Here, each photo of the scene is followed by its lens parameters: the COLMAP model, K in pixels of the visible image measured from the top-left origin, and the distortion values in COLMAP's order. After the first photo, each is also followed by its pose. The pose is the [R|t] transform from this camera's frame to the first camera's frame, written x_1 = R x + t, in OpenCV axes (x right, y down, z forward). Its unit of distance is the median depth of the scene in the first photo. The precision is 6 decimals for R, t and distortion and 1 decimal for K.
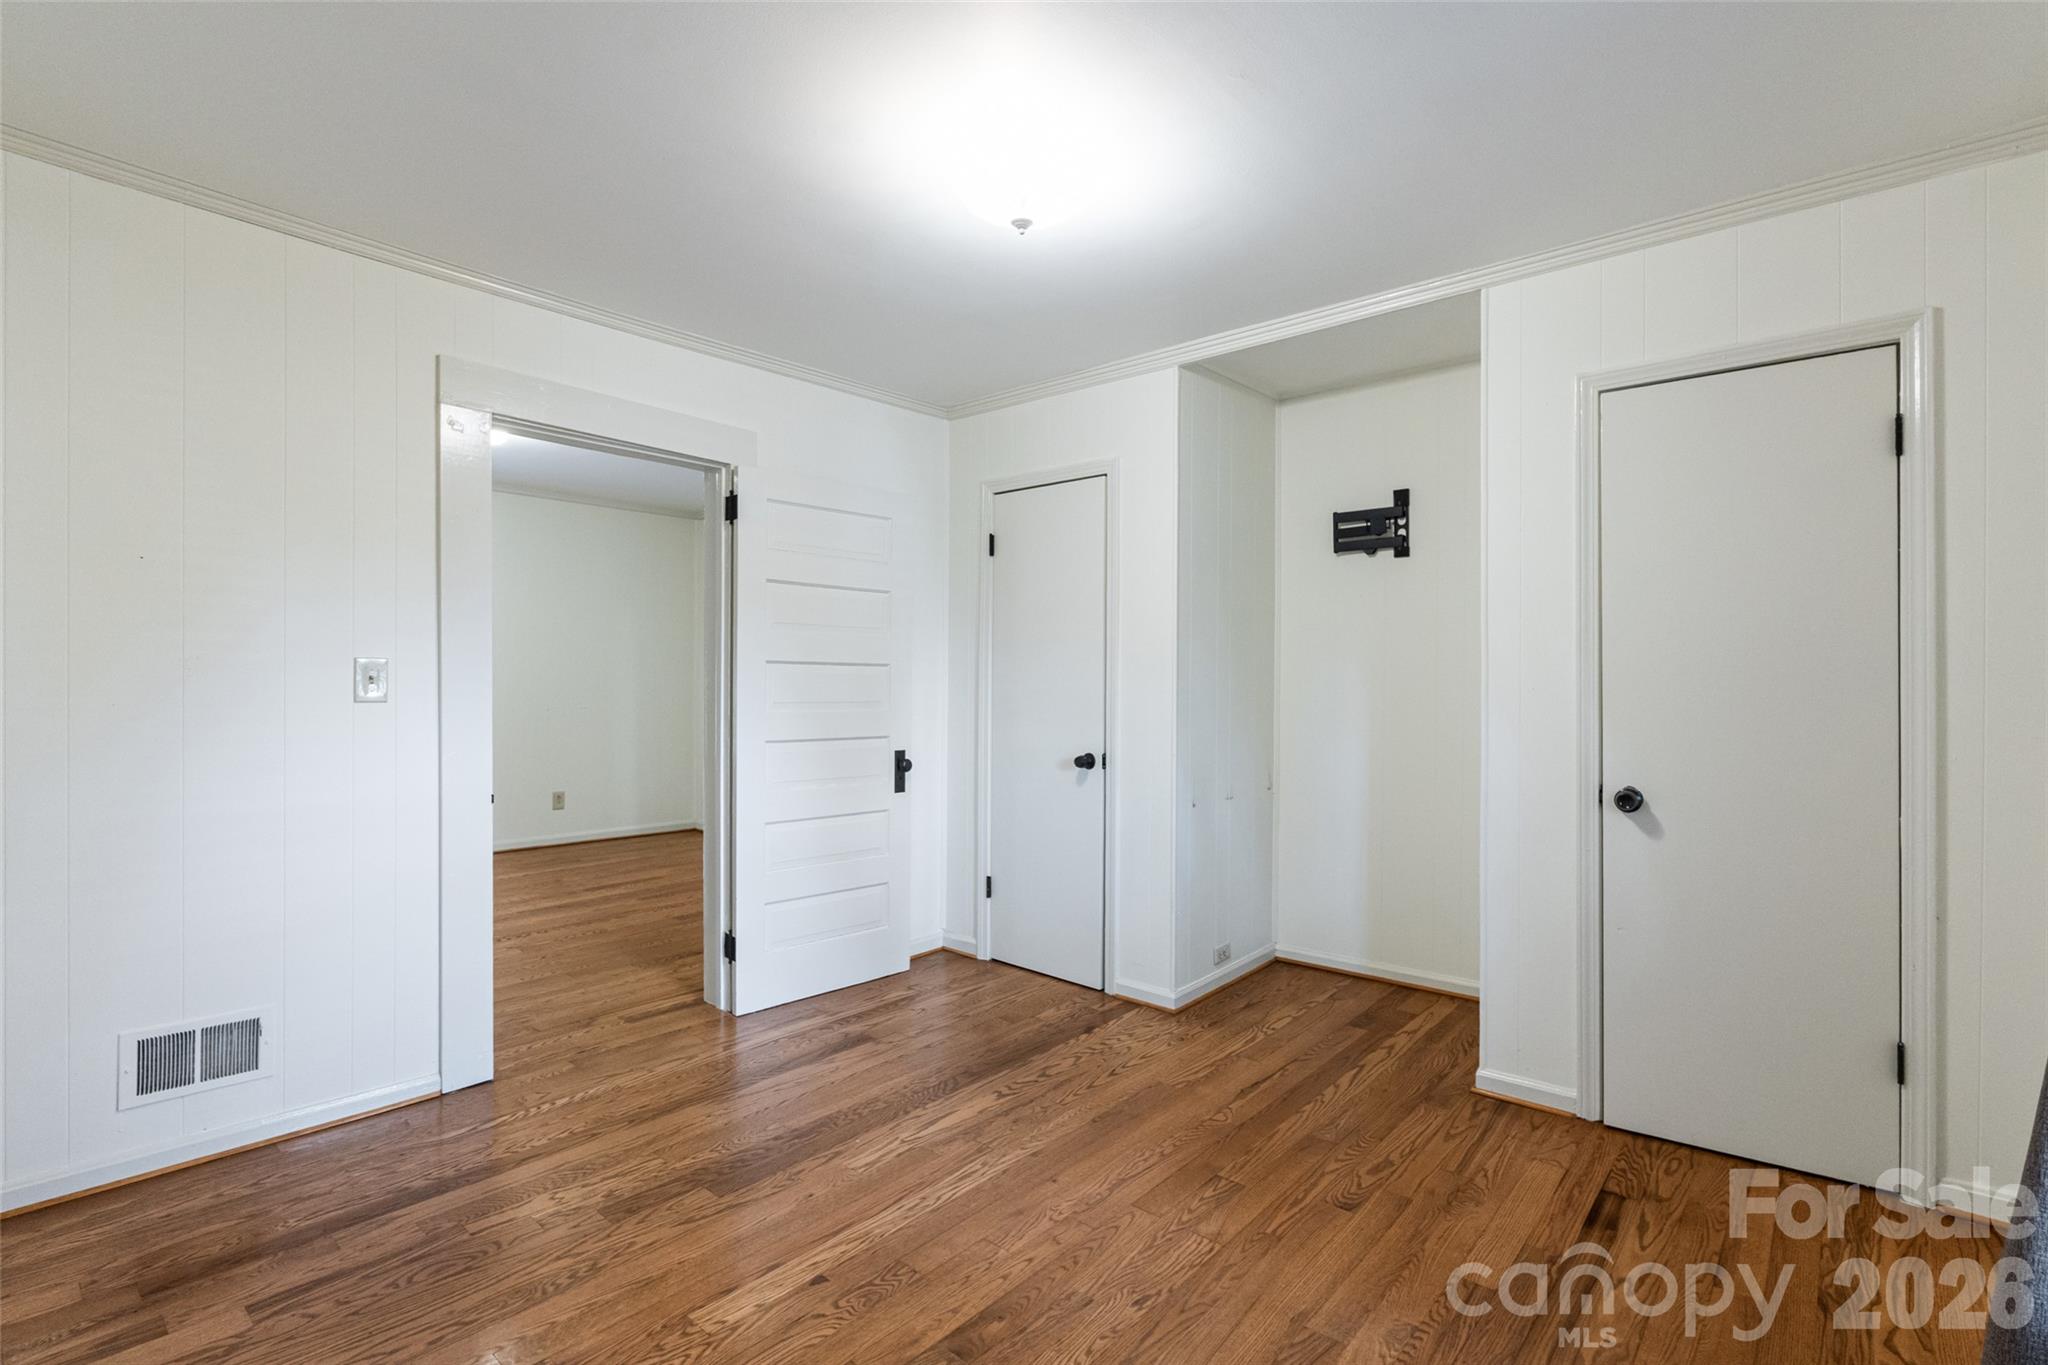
lens RADIAL K [[959.6, 0, 1021.9], [0, 959.6, 685.2], [0, 0, 1]] dist [-0.006050, 0.001650]
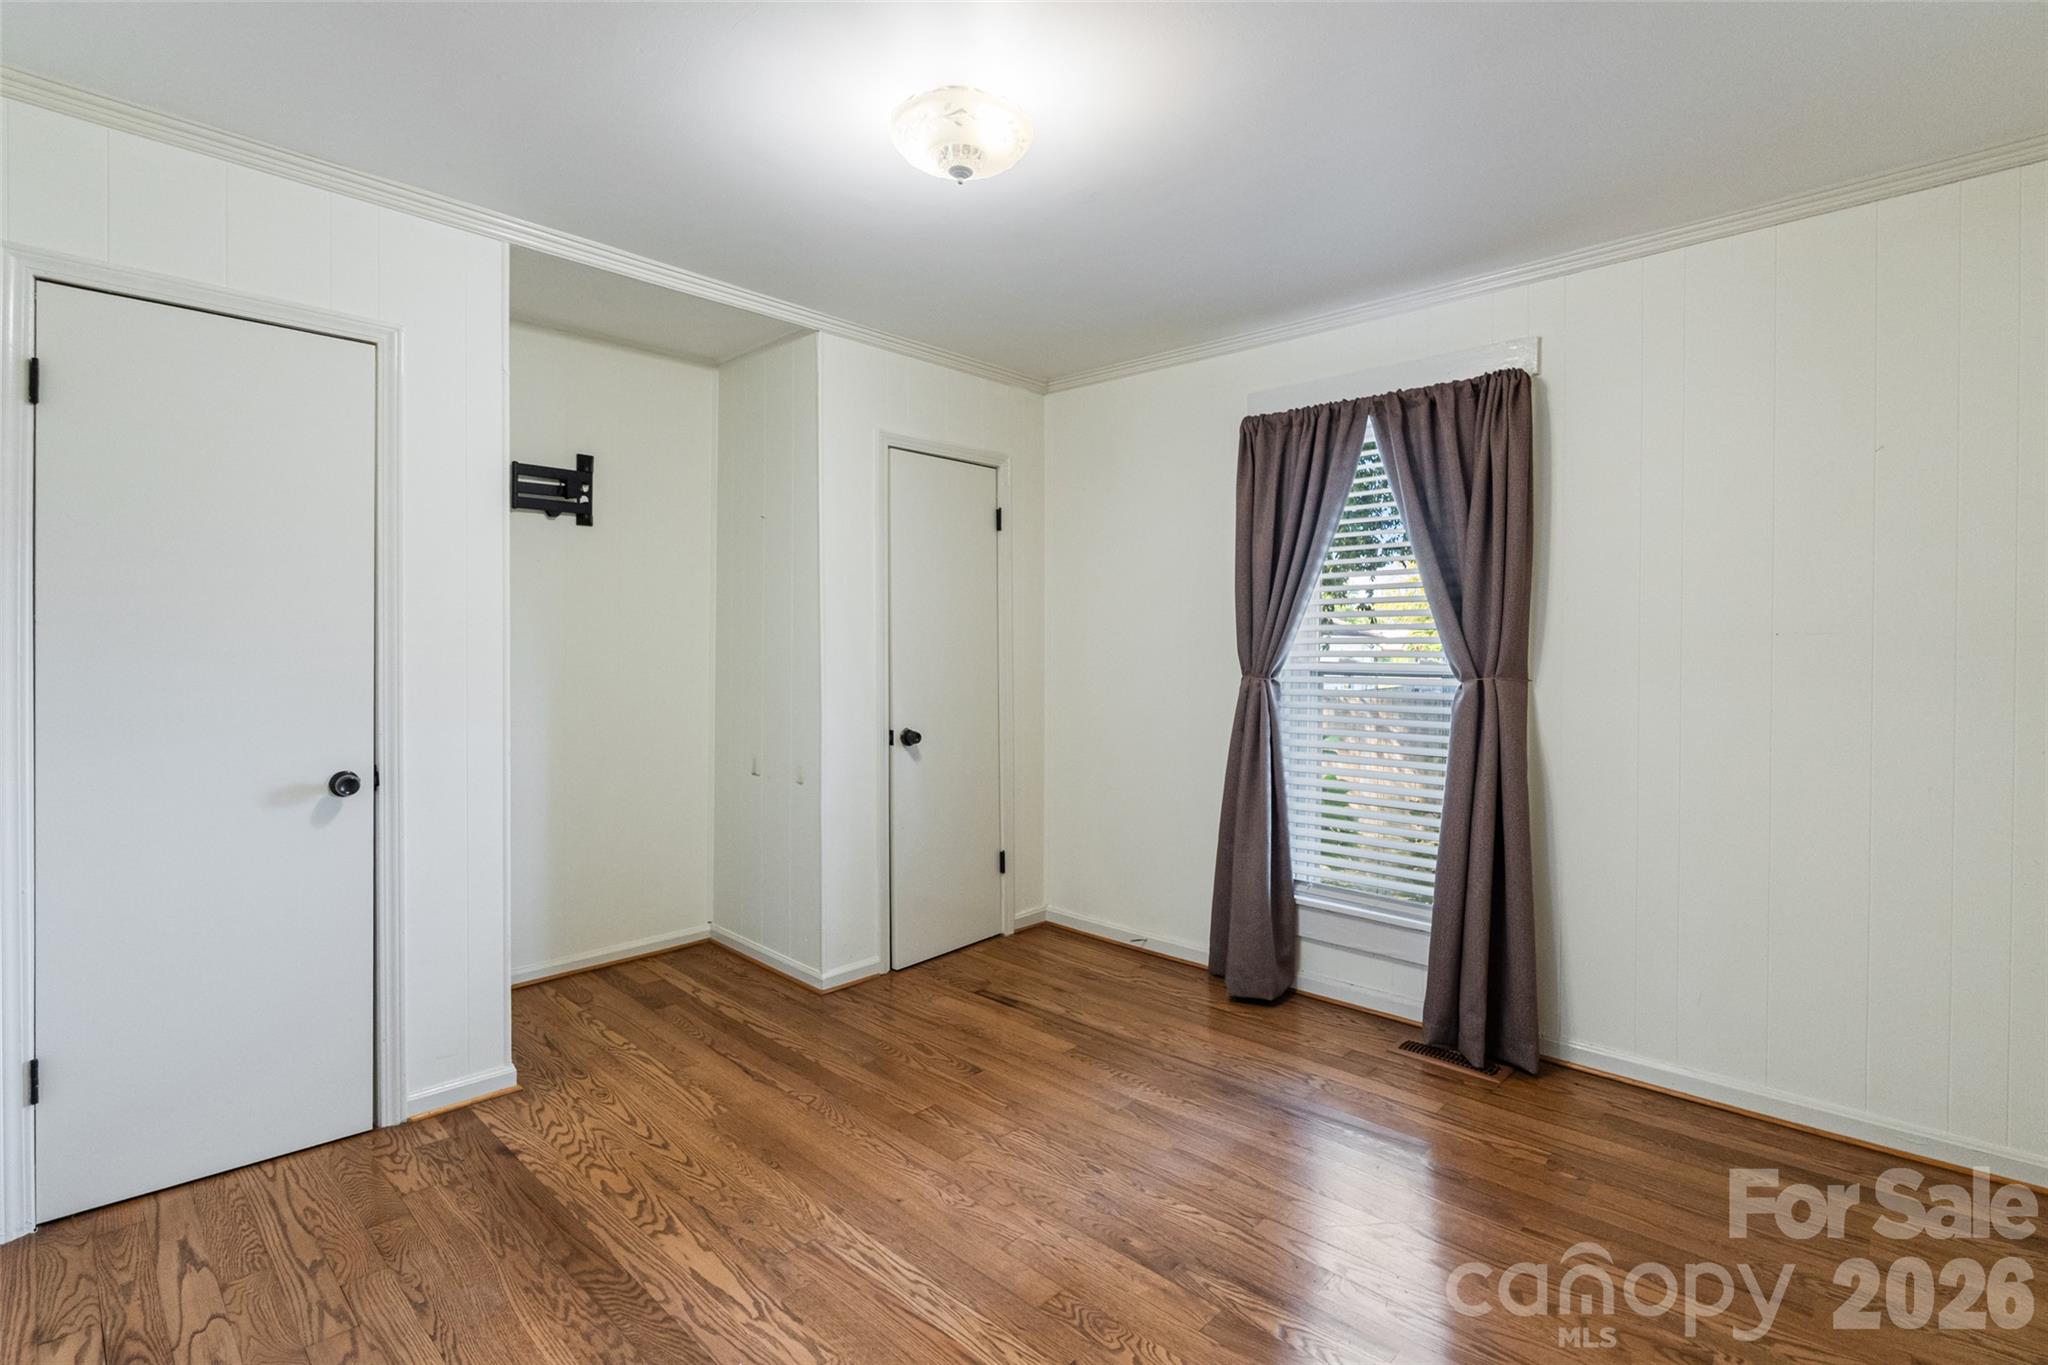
lens RADIAL K [[959.6, 0, 1022.7], [0, 959.6, 664.5], [0, 0, 1]] dist [-0.006050, 0.001650]
pose [[0.036725, -0.016208, 0.999194, -0.693756], [0.003100, 0.999866, 0.016105, -0.011183], [-0.999321, 0.002506, 0.036770, 0.669396]]
